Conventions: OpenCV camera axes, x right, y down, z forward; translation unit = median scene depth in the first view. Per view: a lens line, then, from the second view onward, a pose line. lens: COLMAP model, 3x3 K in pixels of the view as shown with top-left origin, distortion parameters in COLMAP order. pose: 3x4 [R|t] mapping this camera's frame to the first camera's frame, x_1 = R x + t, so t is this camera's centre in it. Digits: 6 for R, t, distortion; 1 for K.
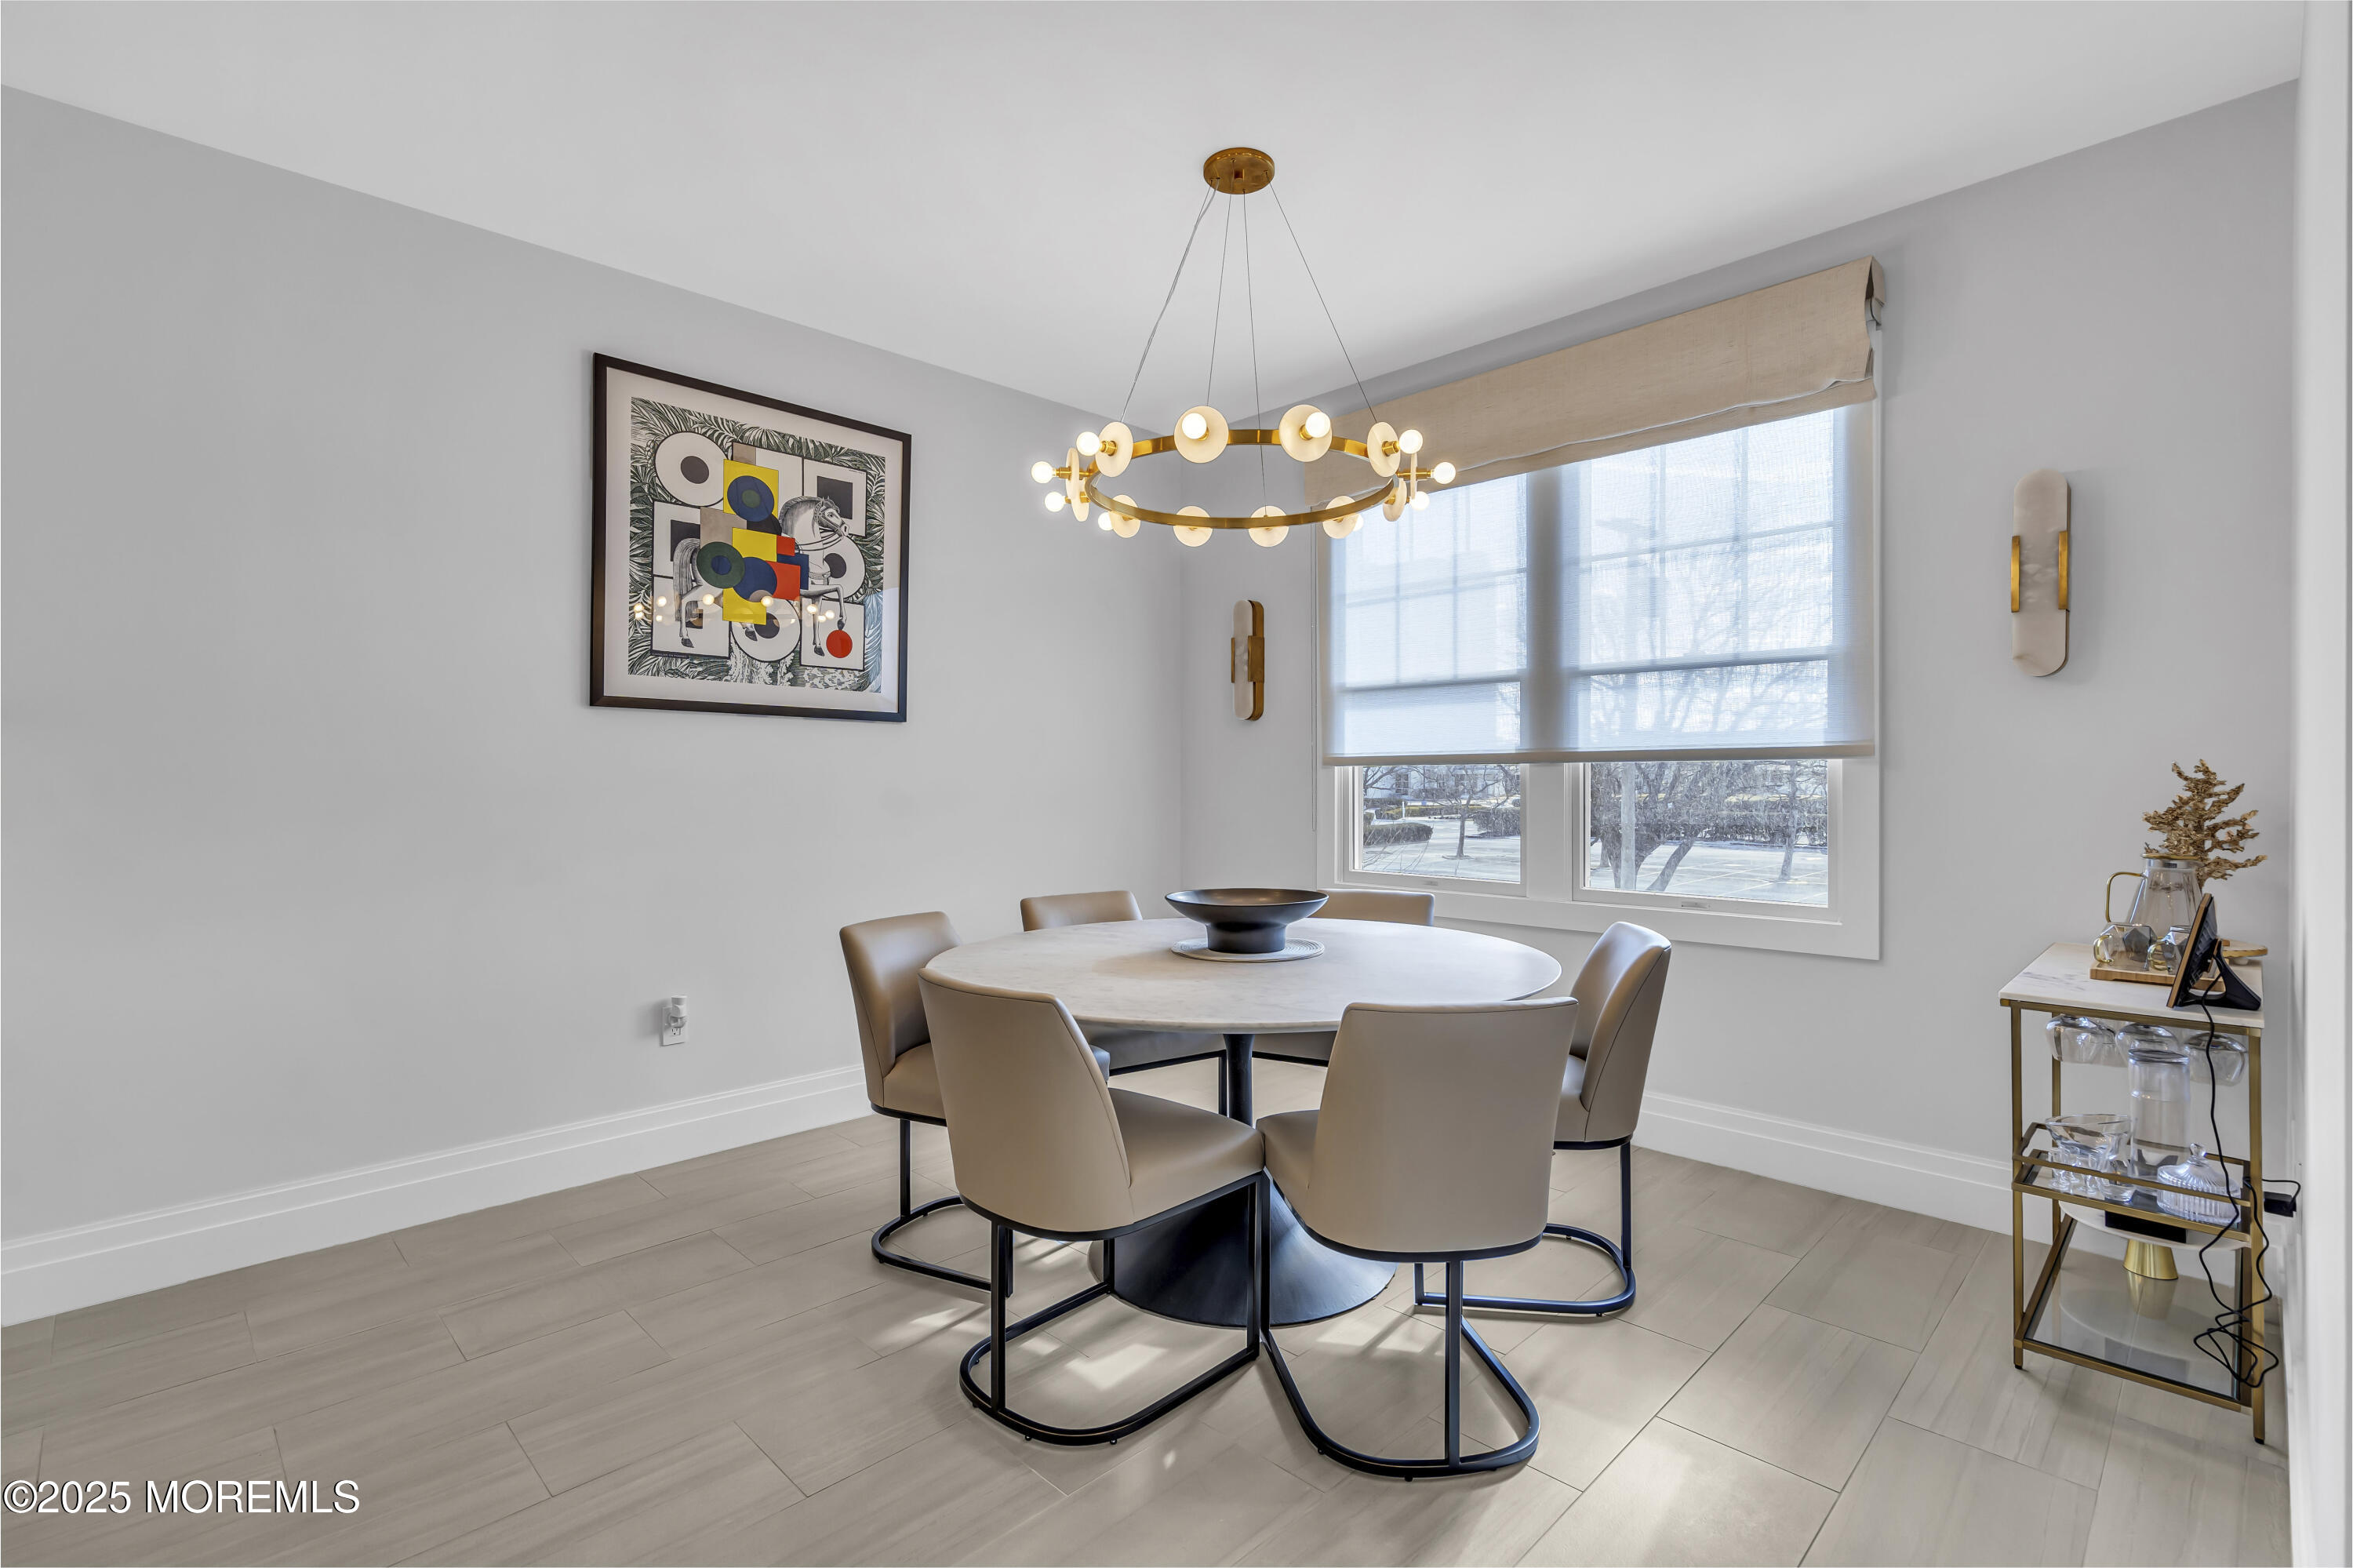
lens RADIAL K [[1066.9, 0, 1175.0], [0, 1066.9, 784.2], [0, 0, 1]] dist [-0.008426, 0.003688]
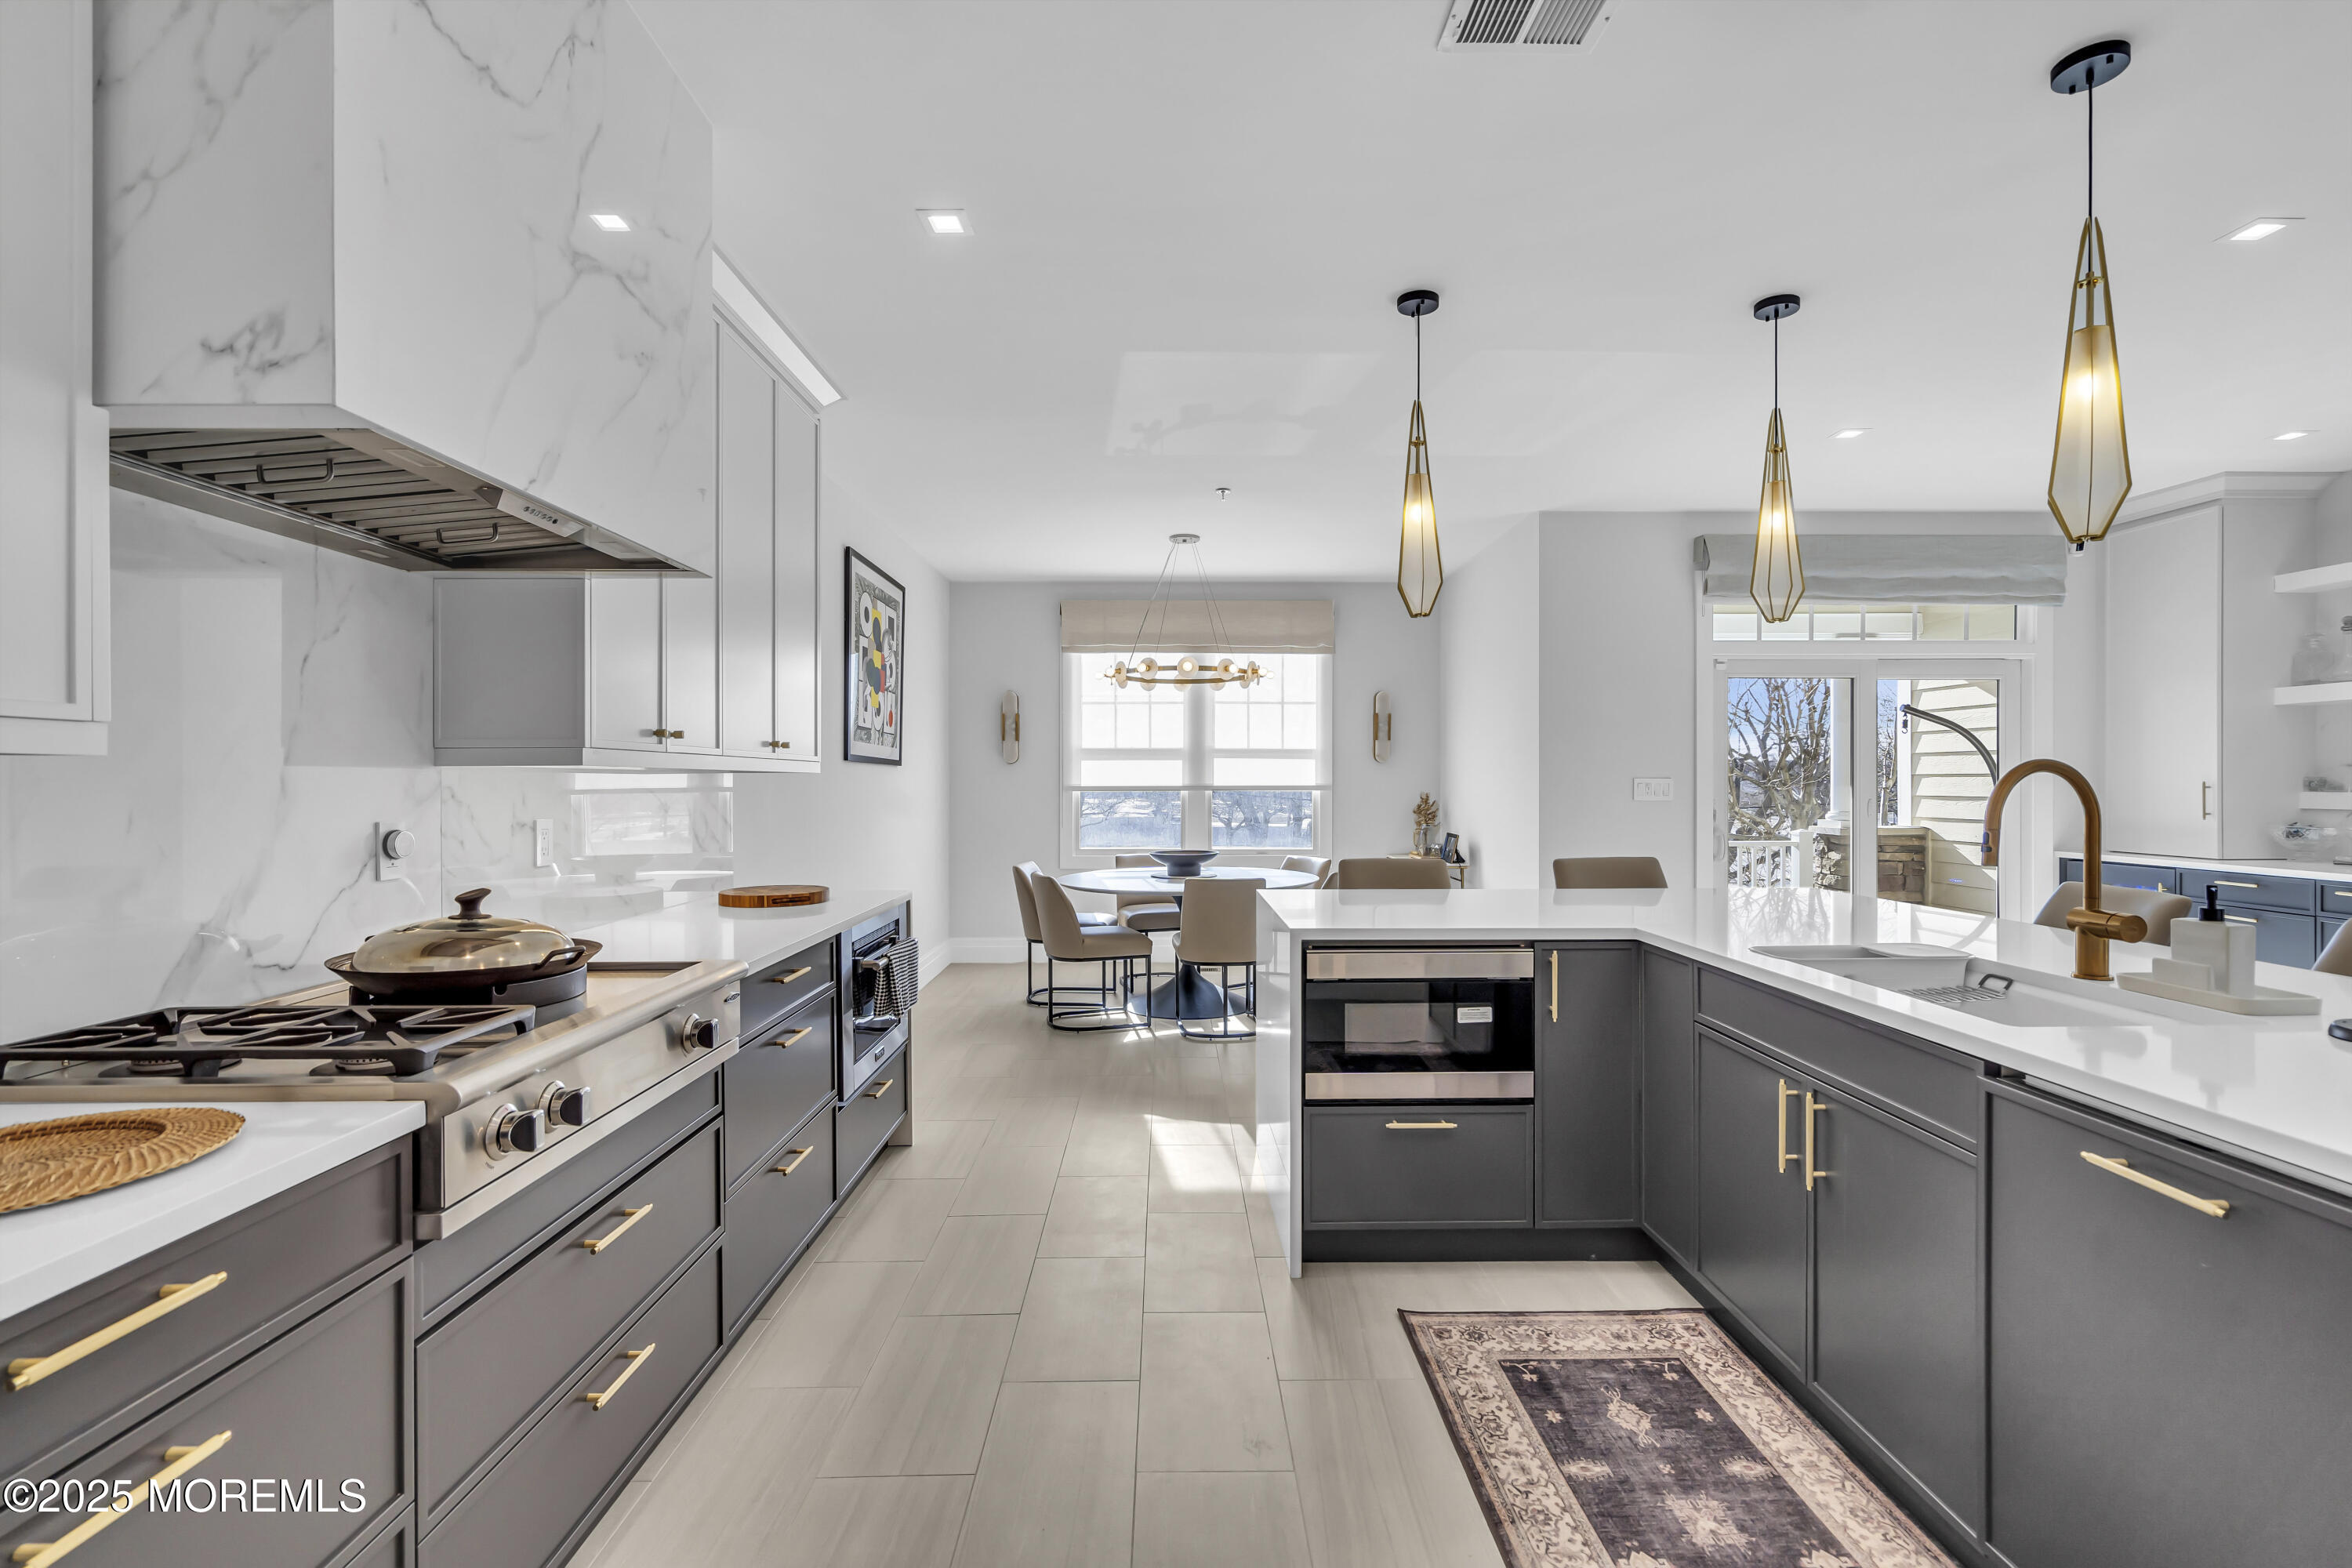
lens RADIAL K [[1066.4, 0, 1181.2], [0, 1066.4, 783.8], [0, 0, 1]] dist [-0.008426, 0.003688]
pose [[0.688674, -0.001347, 0.725070, -1.227573], [0.004691, 0.999986, -0.002599, -0.029575], [-0.725056, 0.005191, 0.688670, -0.439276]]
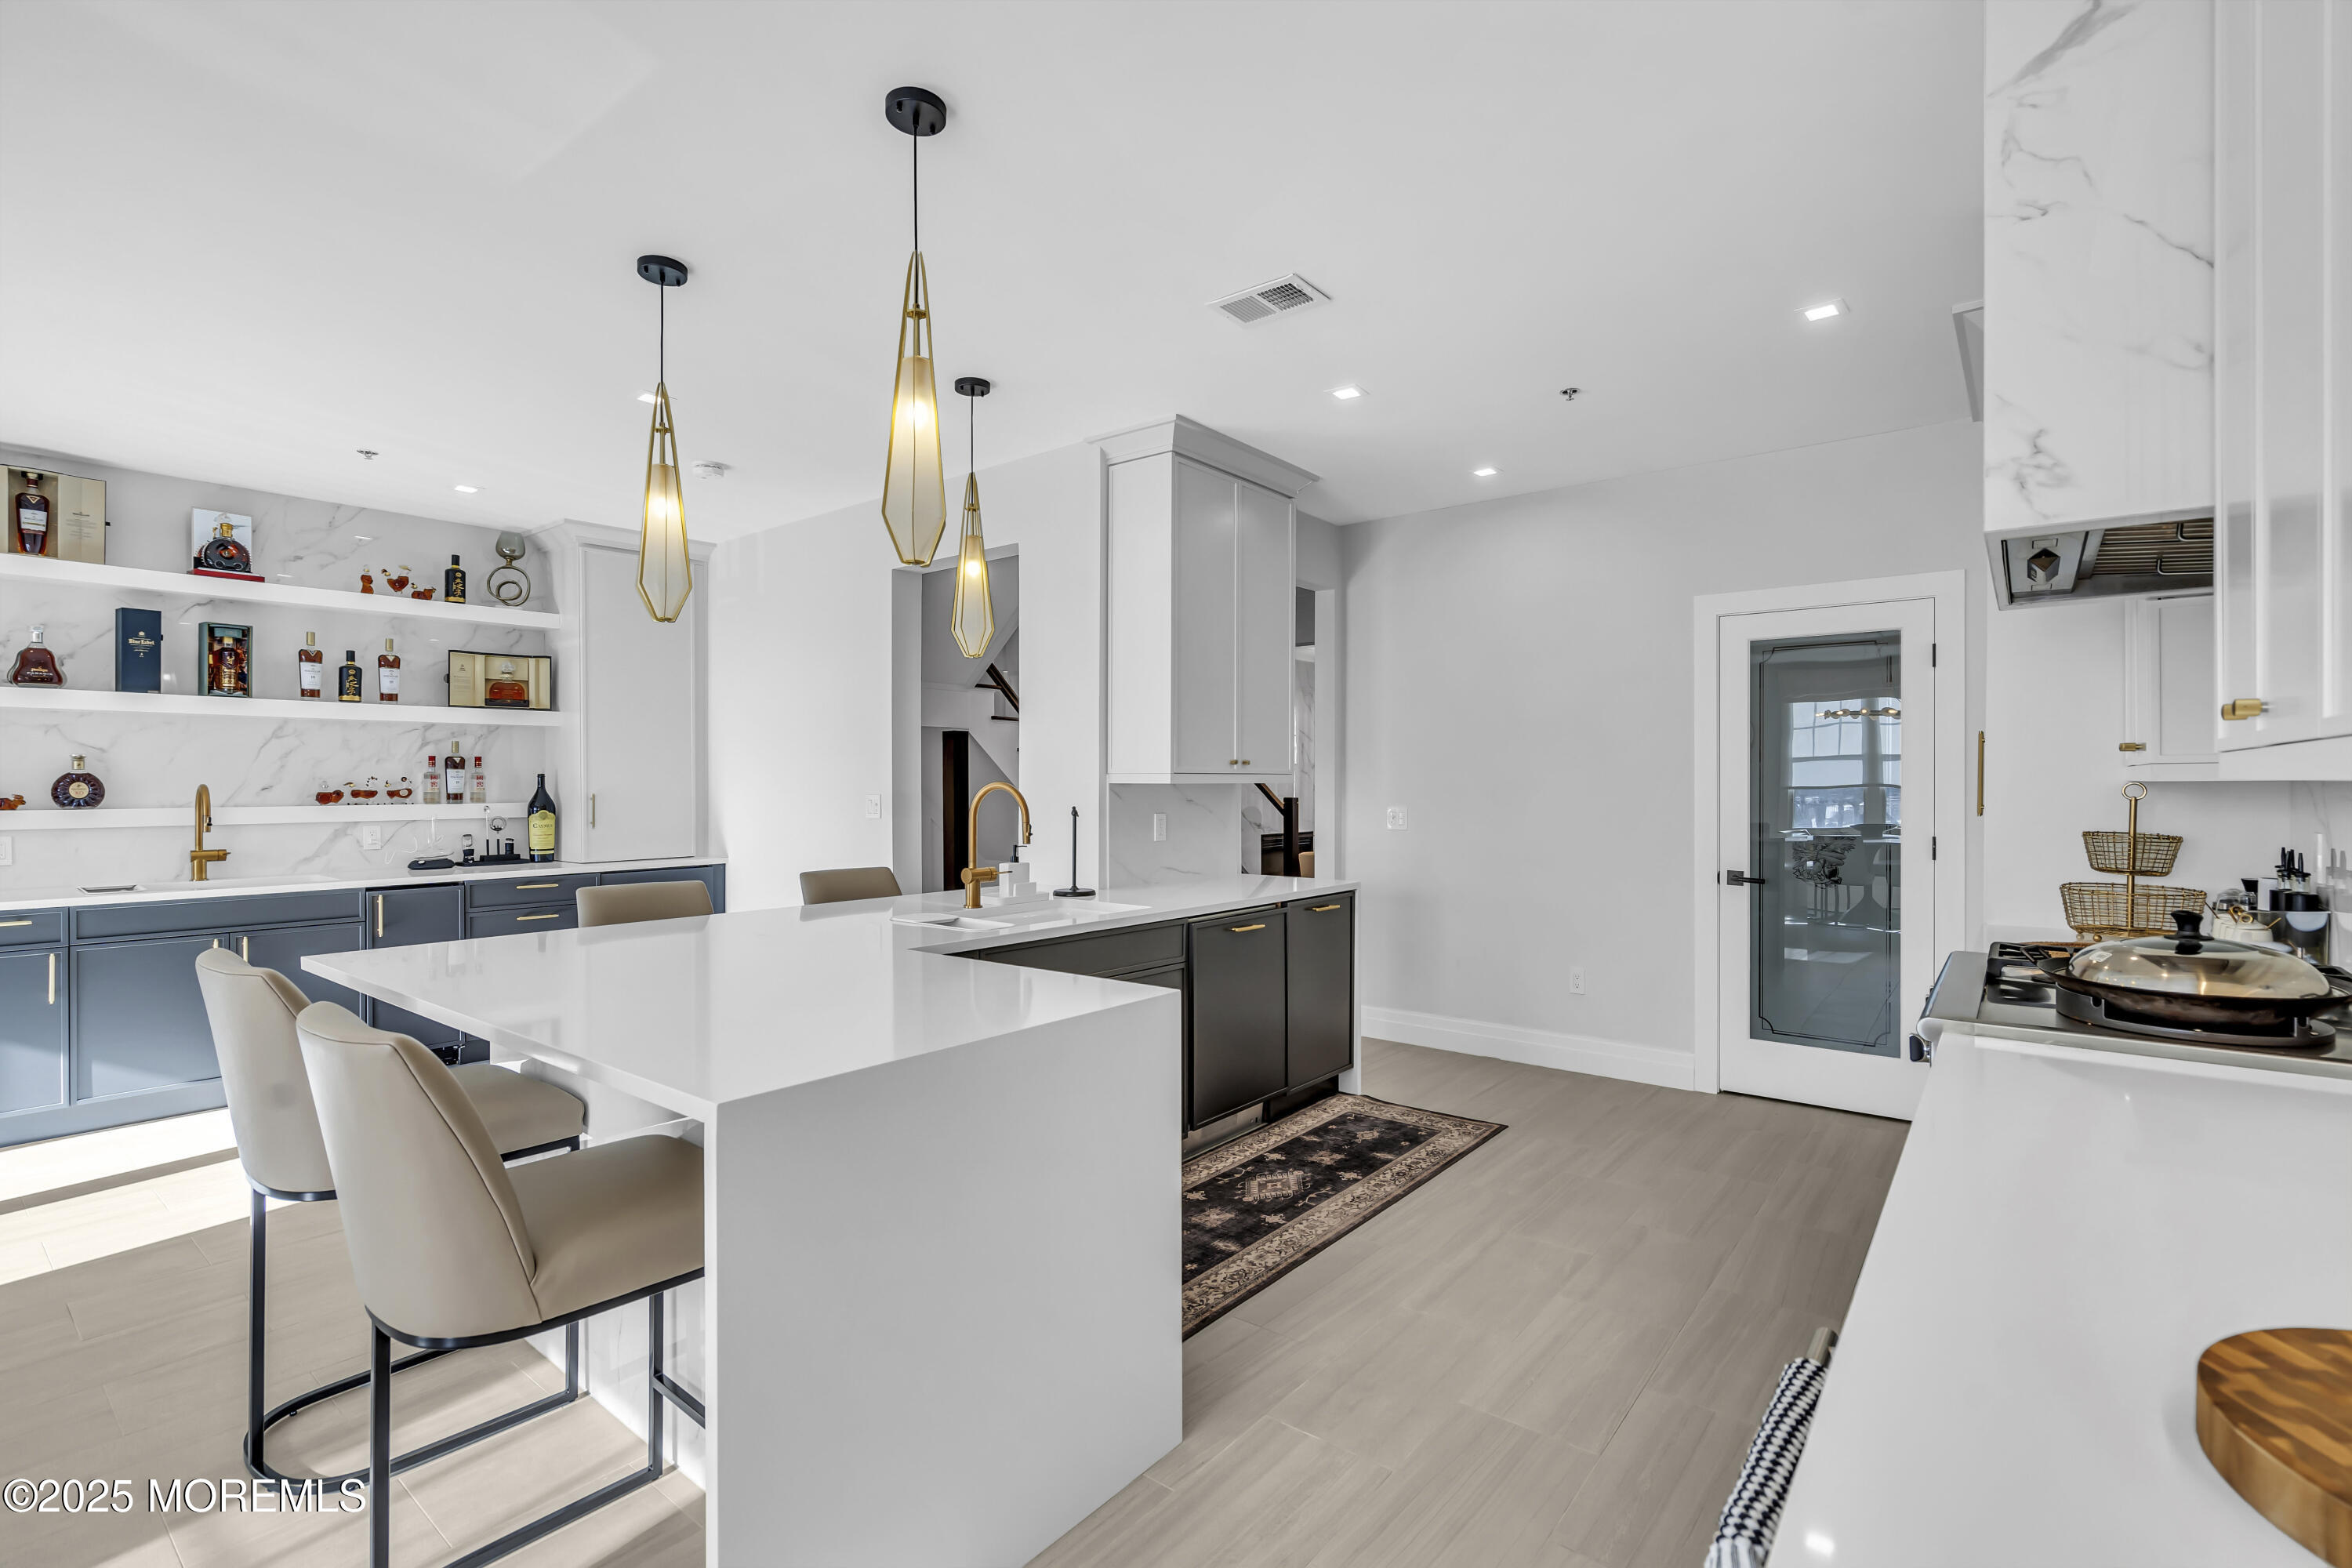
lens RADIAL K [[1066.4, 0, 1186.5], [0, 1066.4, 783.8], [0, 0, 1]] dist [-0.008426, 0.003688]
pose [[-0.991581, 0.004153, -0.129424, -0.524470], [0.003587, 0.999983, 0.004606, -0.043949], [0.129441, 0.004103, -0.991579, 0.650030]]
